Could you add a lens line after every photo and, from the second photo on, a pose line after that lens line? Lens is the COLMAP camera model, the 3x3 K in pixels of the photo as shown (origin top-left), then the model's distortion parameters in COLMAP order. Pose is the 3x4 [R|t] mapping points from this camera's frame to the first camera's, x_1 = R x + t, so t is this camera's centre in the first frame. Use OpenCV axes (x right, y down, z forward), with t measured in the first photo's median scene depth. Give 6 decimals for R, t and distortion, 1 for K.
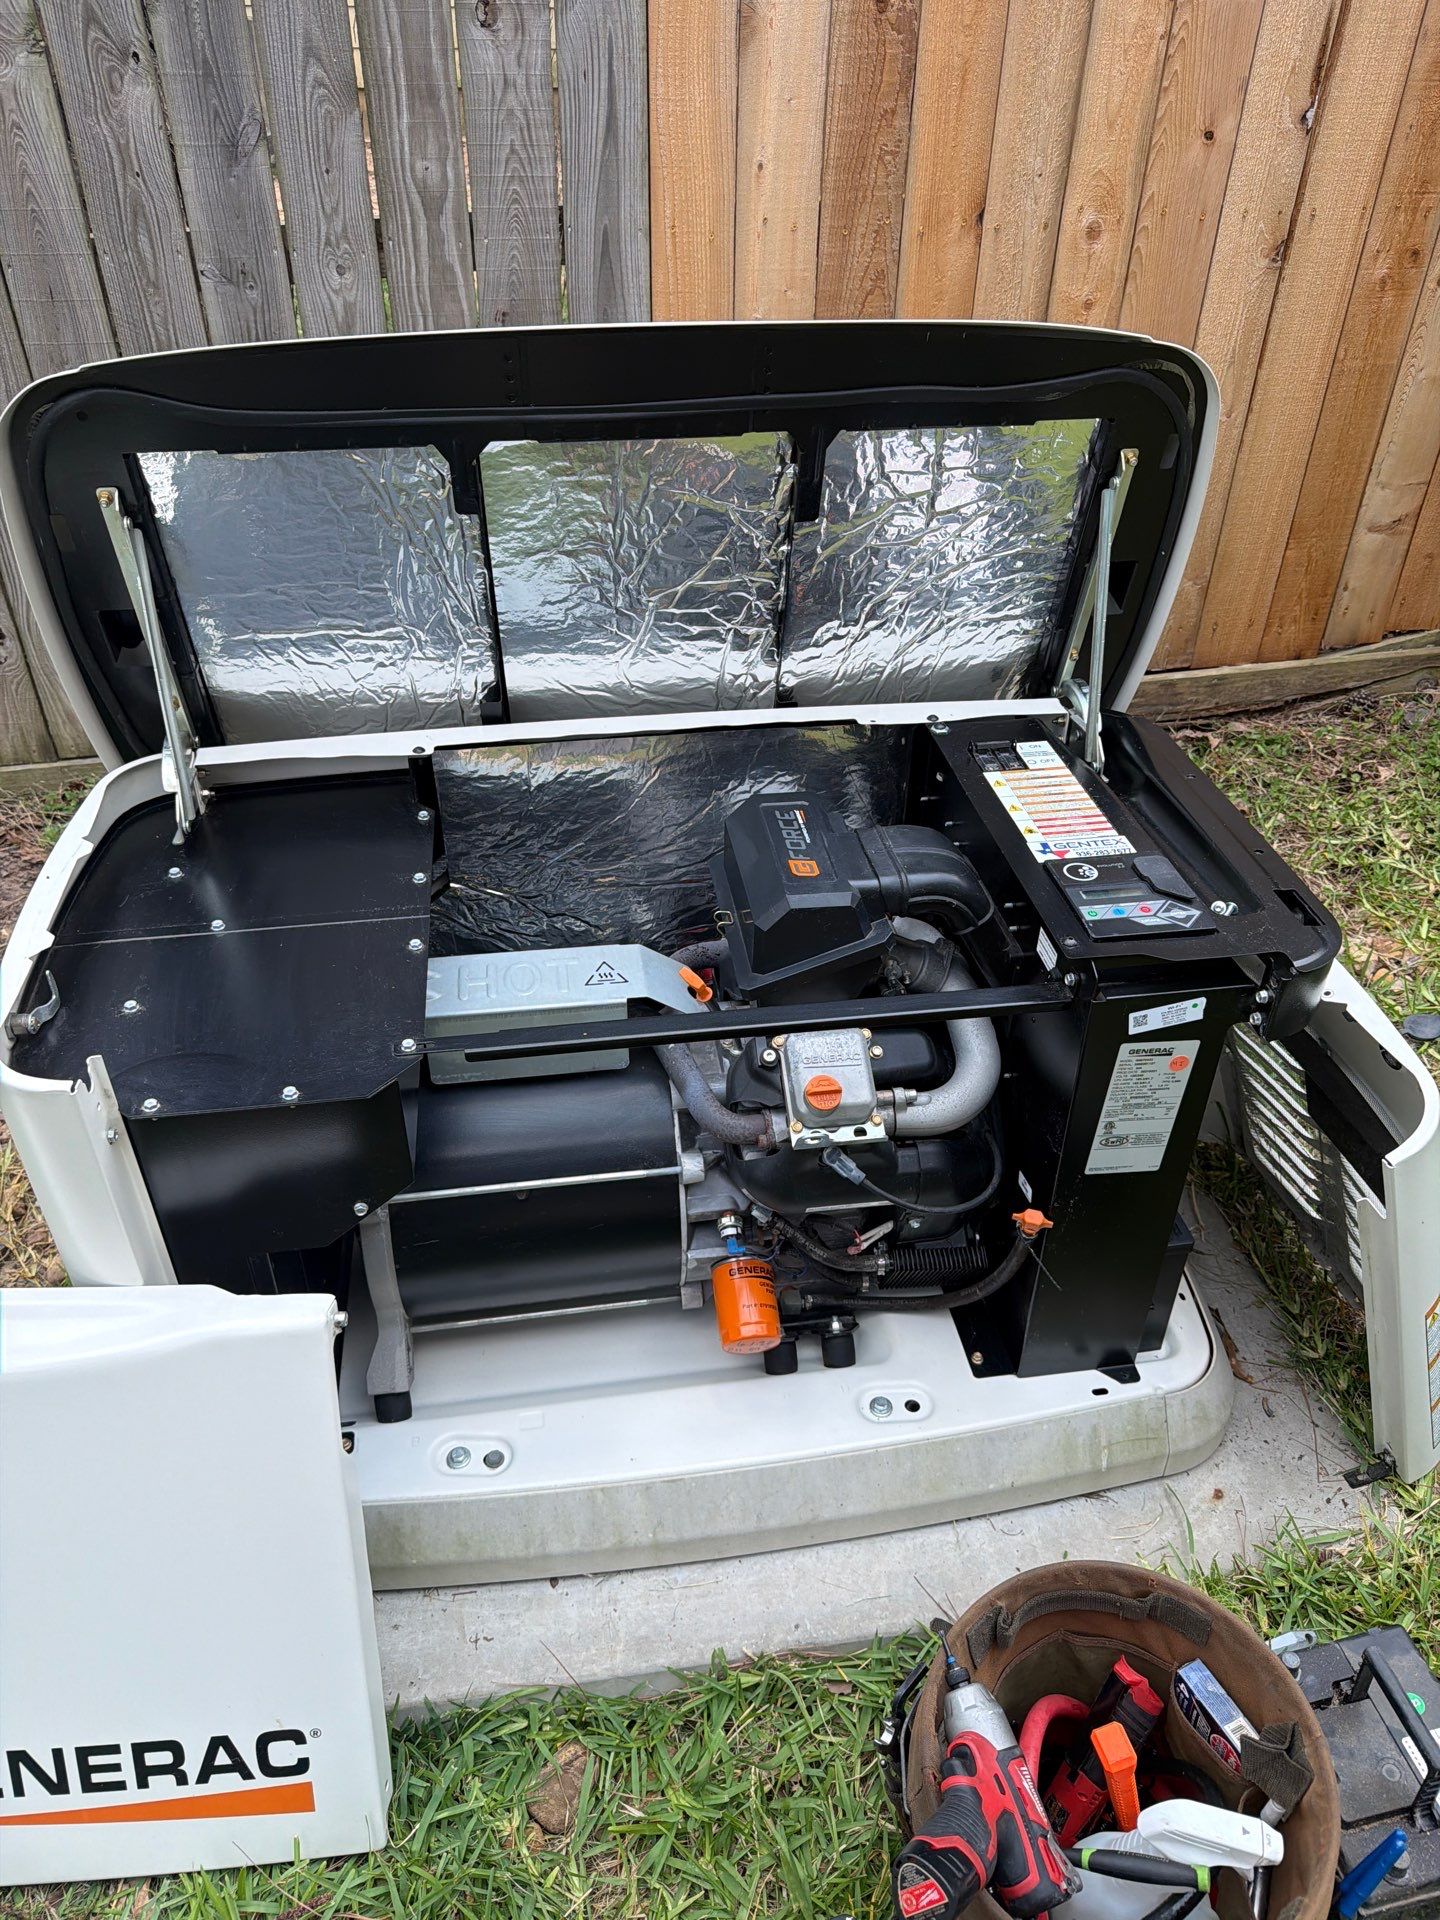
lens RADIAL K [[1389.7, 0, 717.0], [0, 1389.7, 958.2], [0, 0, 1]] dist [-0.009642, -0.006918]
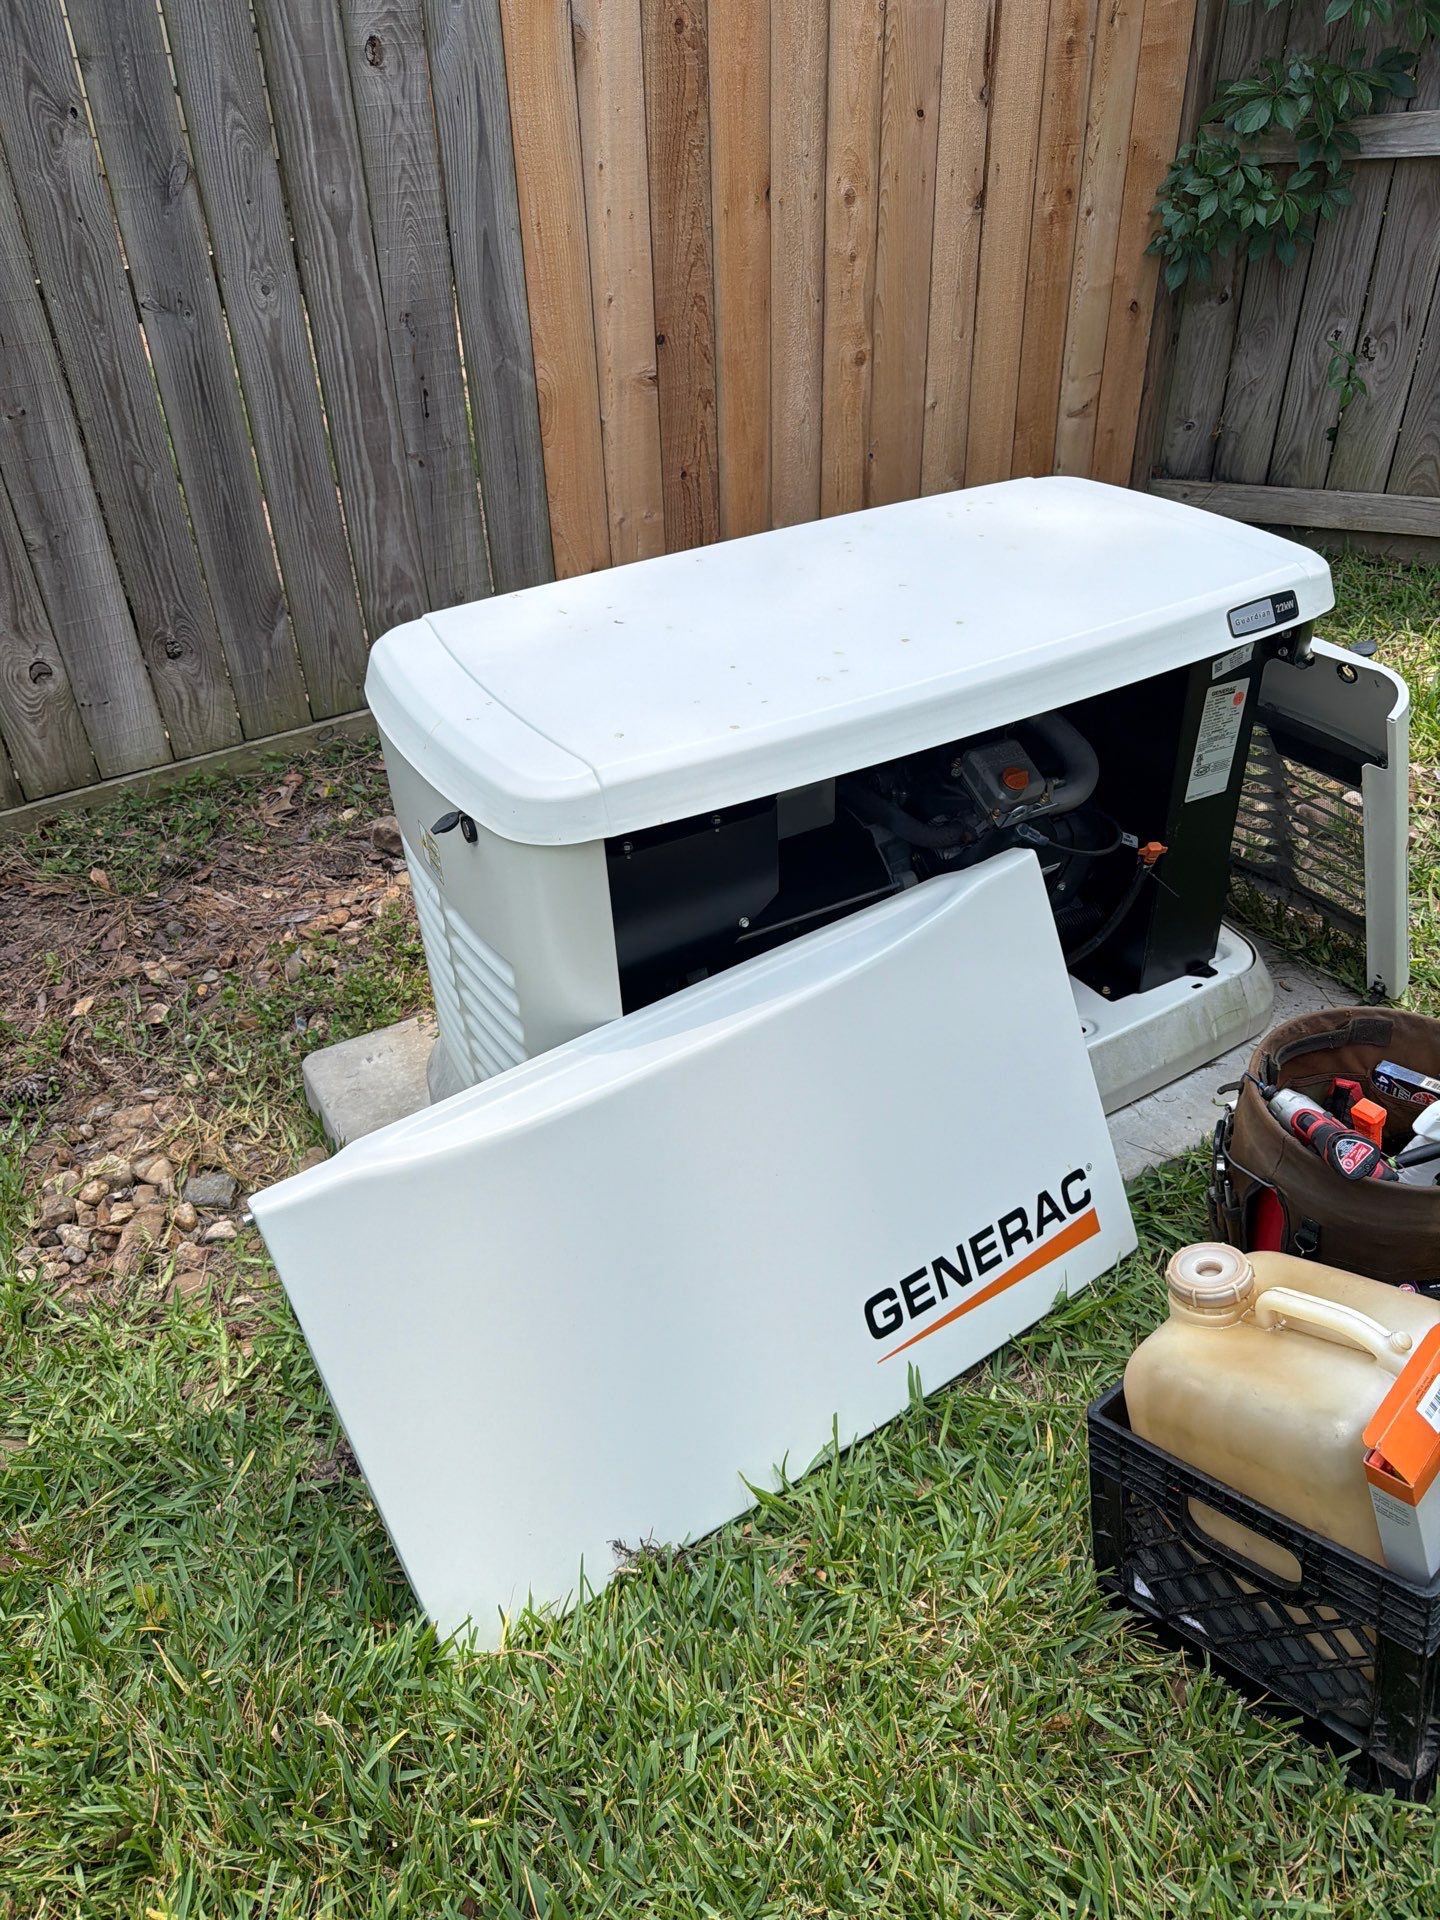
lens RADIAL K [[1389.7, 0, 722.8], [0, 1389.7, 960.3], [0, 0, 1]] dist [-0.009642, -0.006918]
pose [[0.934135, -0.240593, 0.263641, -0.354708], [0.249156, 0.968463, 0.000987, 0.117916], [-0.255564, 0.064766, 0.964620, -0.136356]]
